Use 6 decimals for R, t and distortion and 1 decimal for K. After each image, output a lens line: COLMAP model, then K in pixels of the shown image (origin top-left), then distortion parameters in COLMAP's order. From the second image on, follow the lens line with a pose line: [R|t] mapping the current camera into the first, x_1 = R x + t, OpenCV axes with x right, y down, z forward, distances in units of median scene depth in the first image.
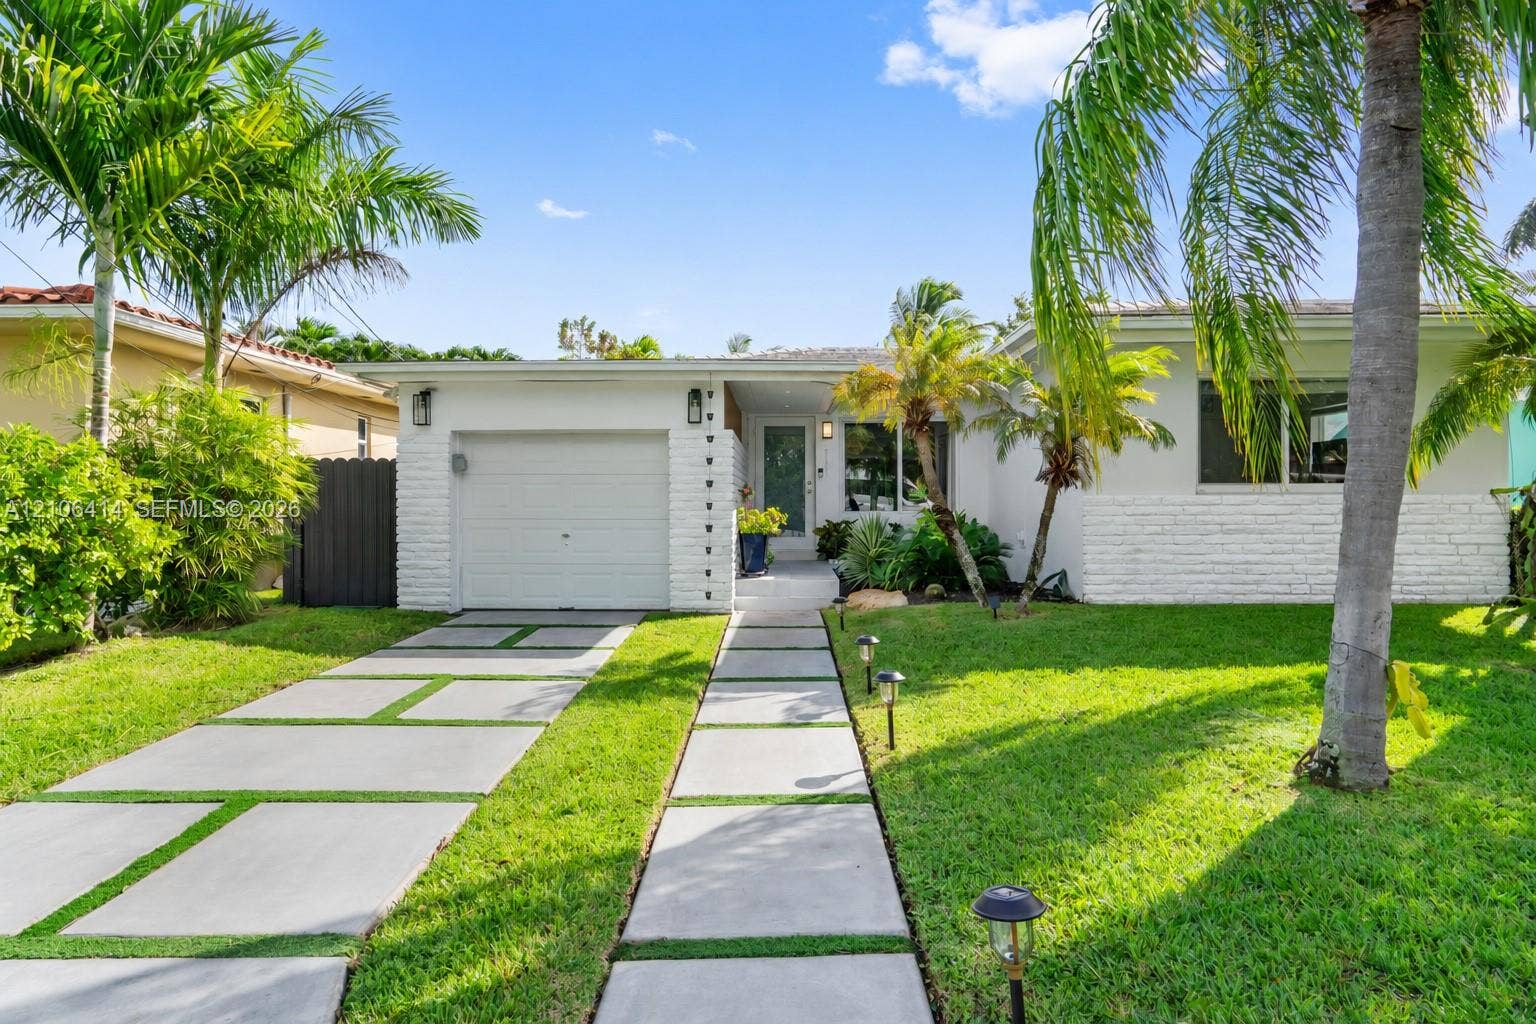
lens RADIAL K [[919.1, 0, 768.0], [0, 919.1, 512.0], [0, 0, 1]] dist [0.002706, 0.000825]
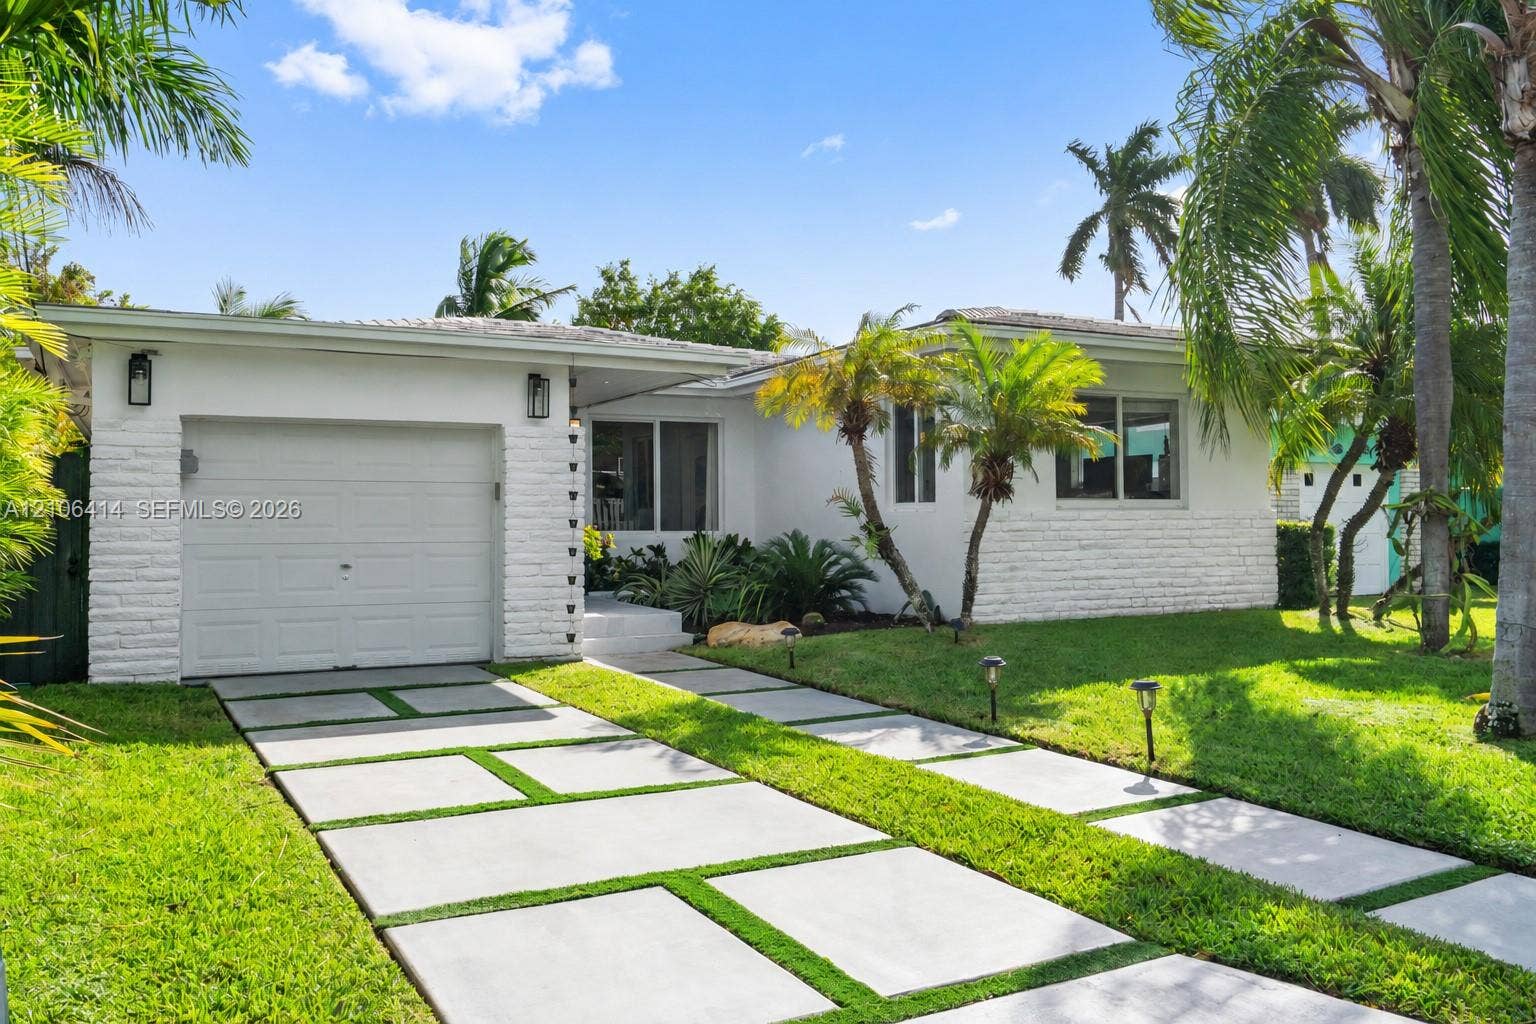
lens RADIAL K [[1209.4, 0, 768.0], [0, 1209.4, 512.0], [0, 0, 1]] dist [0.002544, 0.002191]
pose [[0.879581, 0.000382, 0.475749, -0.425078], [0.009426, 0.999789, -0.018230, 0.003990], [-0.475655, 0.020519, 0.879392, 0.008265]]
